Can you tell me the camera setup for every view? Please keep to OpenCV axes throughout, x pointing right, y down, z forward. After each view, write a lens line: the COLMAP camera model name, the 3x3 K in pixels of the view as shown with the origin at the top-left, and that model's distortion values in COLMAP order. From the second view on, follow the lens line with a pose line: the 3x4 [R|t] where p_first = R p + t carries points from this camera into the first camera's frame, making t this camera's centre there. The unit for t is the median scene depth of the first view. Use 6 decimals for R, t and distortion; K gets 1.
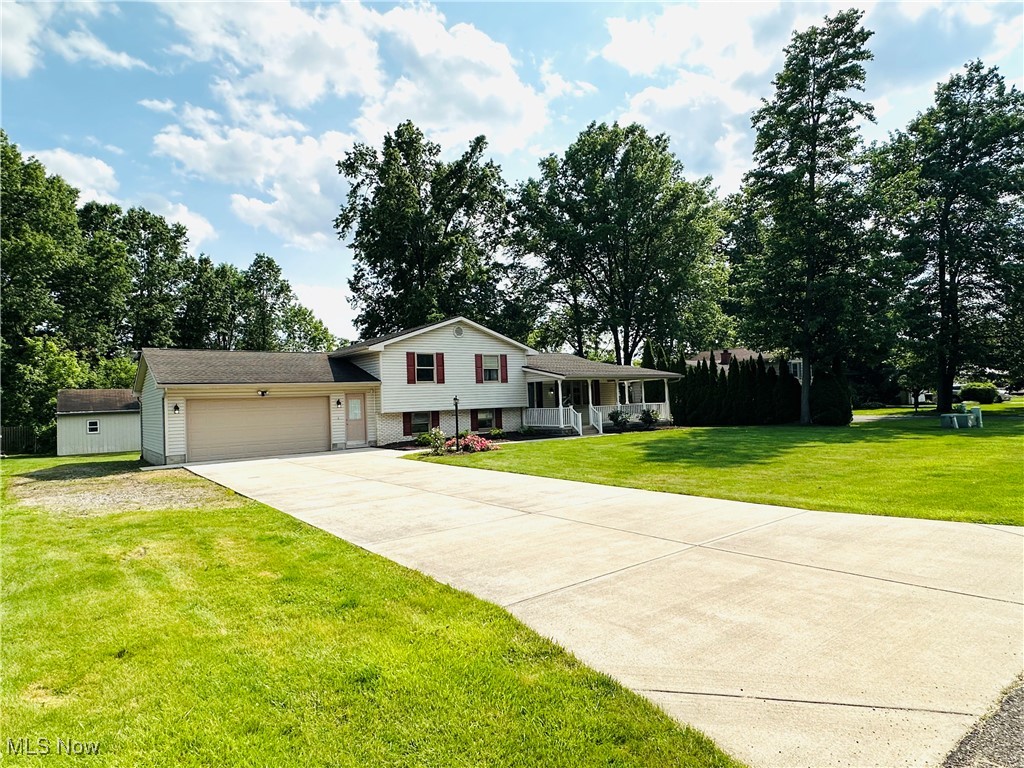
lens RADIAL K [[571.4, 0, 509.0], [0, 571.4, 382.8], [0, 0, 1]] dist [0.003988, 0.002803]
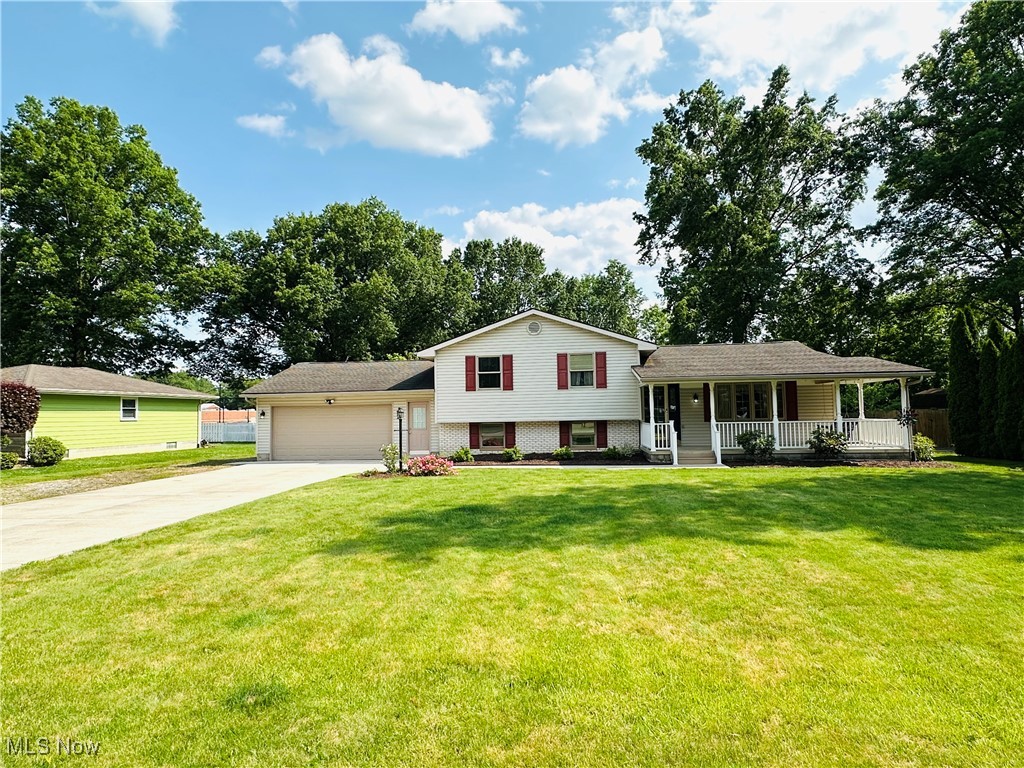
lens RADIAL K [[571.4, 0, 510.5], [0, 571.4, 378.1], [0, 0, 1]] dist [0.003988, 0.002803]
pose [[0.723889, -0.018365, -0.689672, 0.450314], [0.015562, 0.999826, -0.010289, -0.007908], [0.689741, -0.003285, 0.724049, 0.361148]]
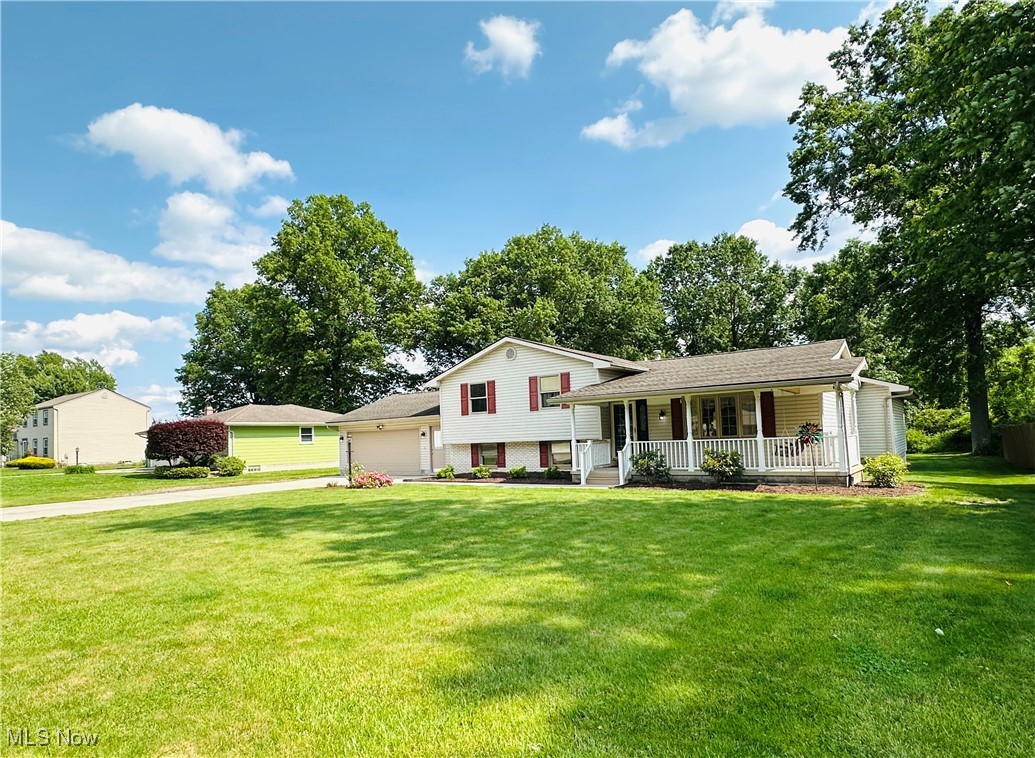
lens RADIAL K [[598.3, 0, 515.4], [0, 598.3, 405.7], [0, 0, 1]] dist [0.010329, 0.004202]
pose [[0.303951, -0.025613, -0.952343, 0.776369], [0.060218, 0.998156, -0.007626, -0.001766], [0.950783, -0.055030, 0.304933, 0.700997]]
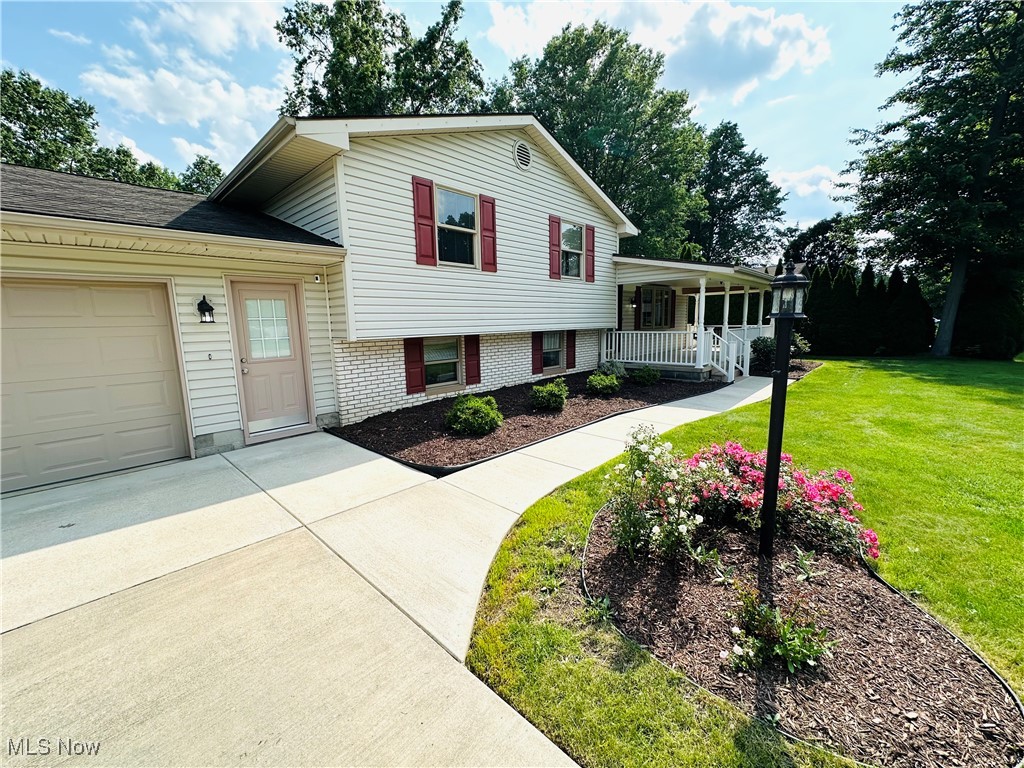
lens RADIAL K [[409.4, 0, 515.7], [0, 409.4, 382.1], [0, 0, 1]] dist [-0.004920, -0.000021]
pose [[0.985077, -0.007828, 0.171934, -0.145686], [-0.022244, 0.984796, 0.172284, 0.028405], [-0.170669, -0.173537, 0.969926, 0.643900]]
